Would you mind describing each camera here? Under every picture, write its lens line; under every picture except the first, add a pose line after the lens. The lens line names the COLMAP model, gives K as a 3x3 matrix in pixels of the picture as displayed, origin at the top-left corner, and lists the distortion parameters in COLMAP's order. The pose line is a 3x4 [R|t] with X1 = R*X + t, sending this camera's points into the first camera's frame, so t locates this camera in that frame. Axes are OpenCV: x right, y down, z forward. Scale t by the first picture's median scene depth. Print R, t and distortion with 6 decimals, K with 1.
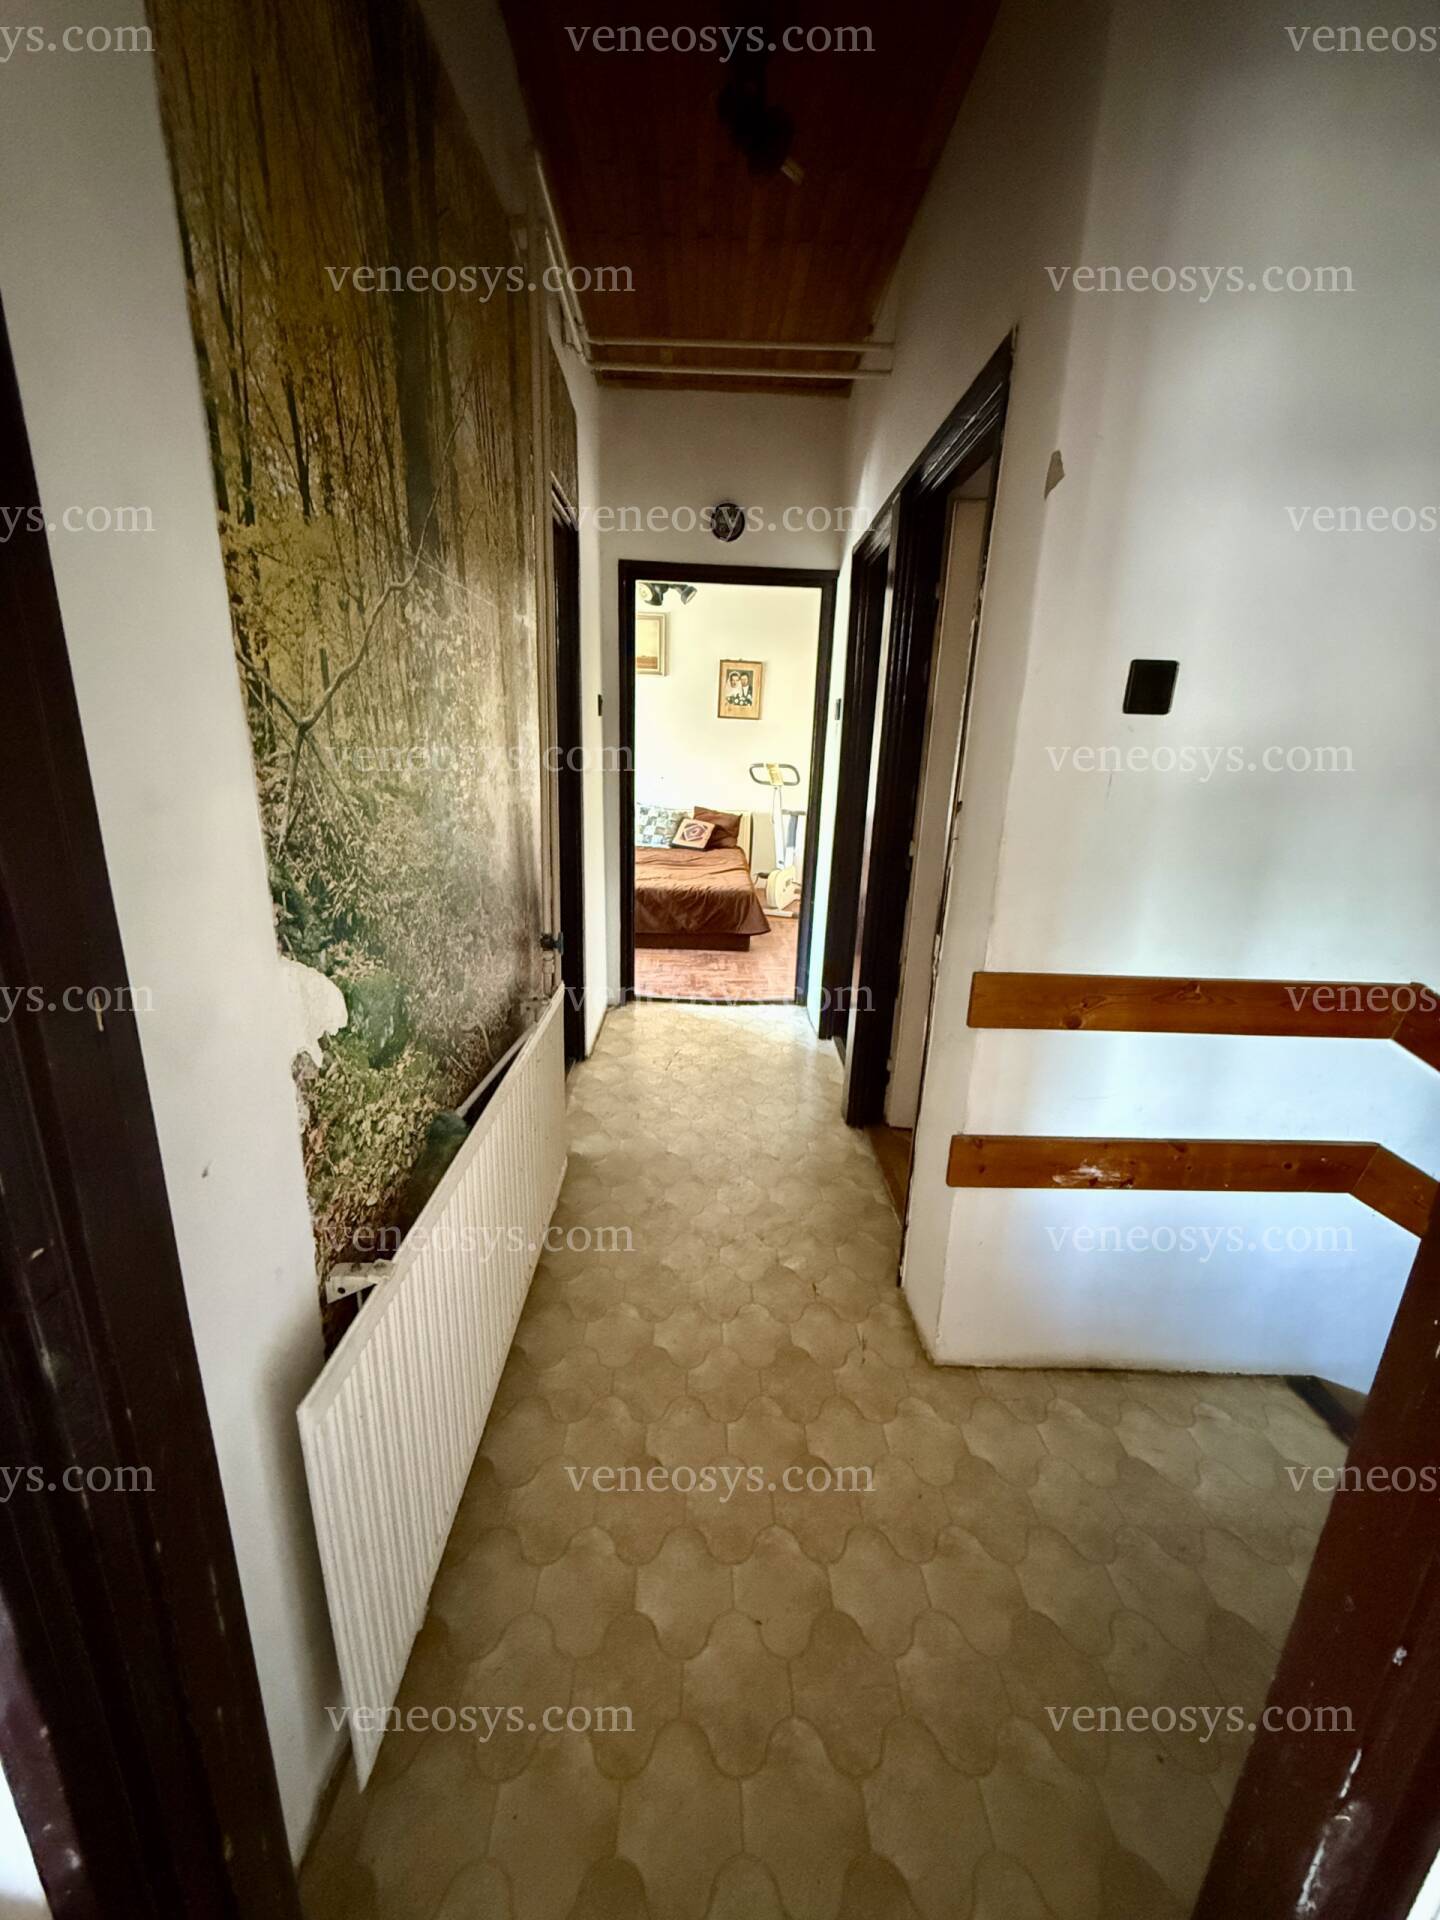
lens RADIAL K [[765.9, 0, 721.5], [0, 765.9, 961.1], [0, 0, 1]] dist [-0.000602, 0.000146]
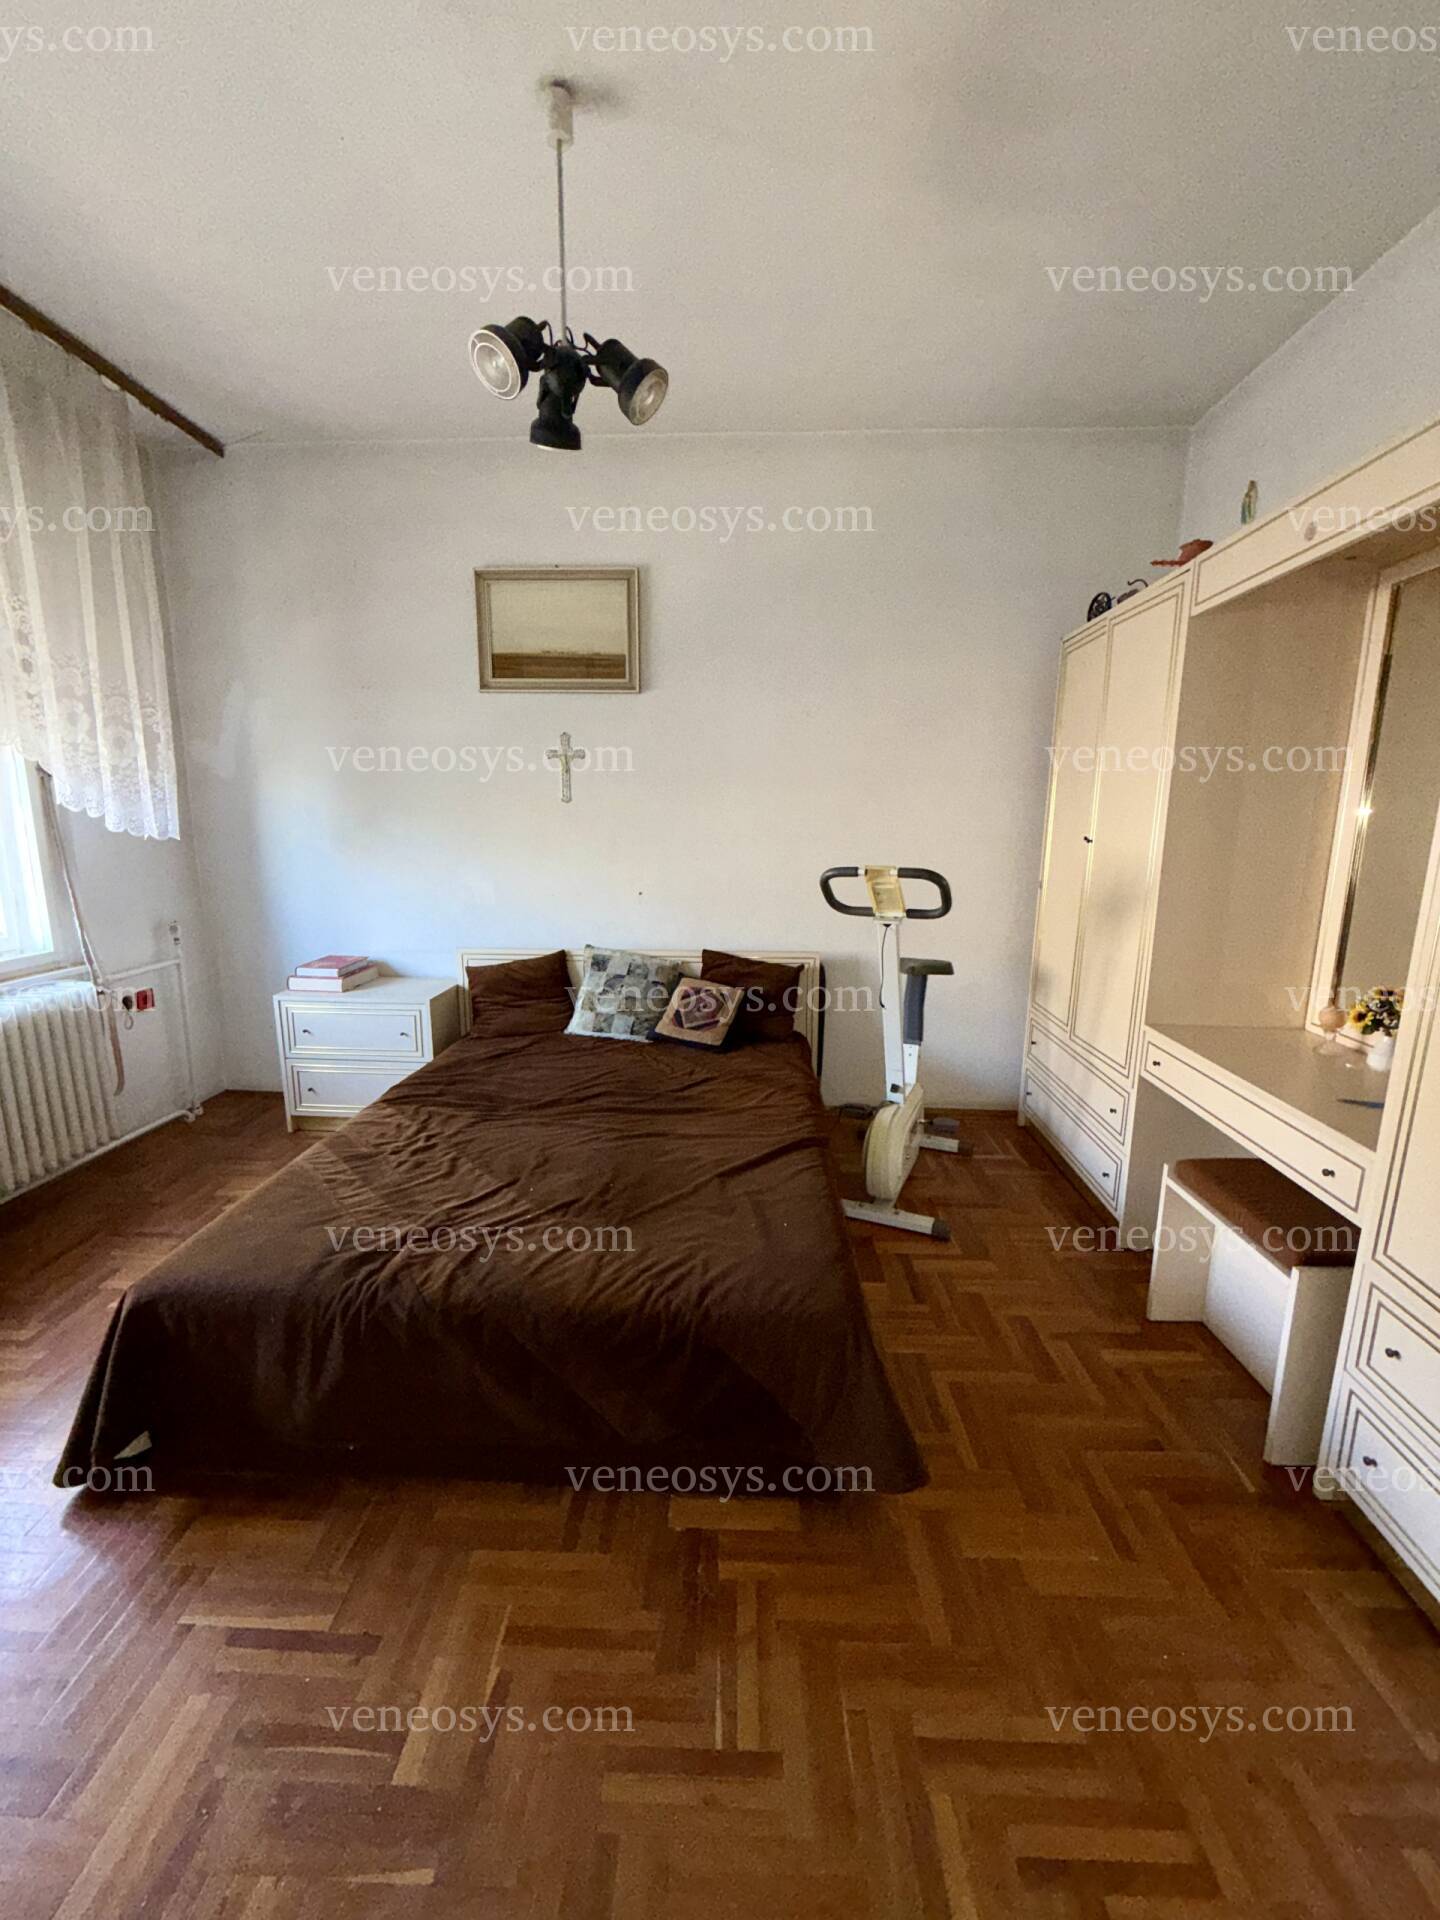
lens RADIAL K [[765.9, 0, 723.2], [0, 765.9, 964.6], [0, 0, 1]] dist [-0.000602, 0.000146]
pose [[0.997456, -0.012694, -0.070144, 0.010879], [0.006009, 0.995488, -0.094700, -0.151834], [0.071029, 0.094037, 0.993032, 0.538611]]
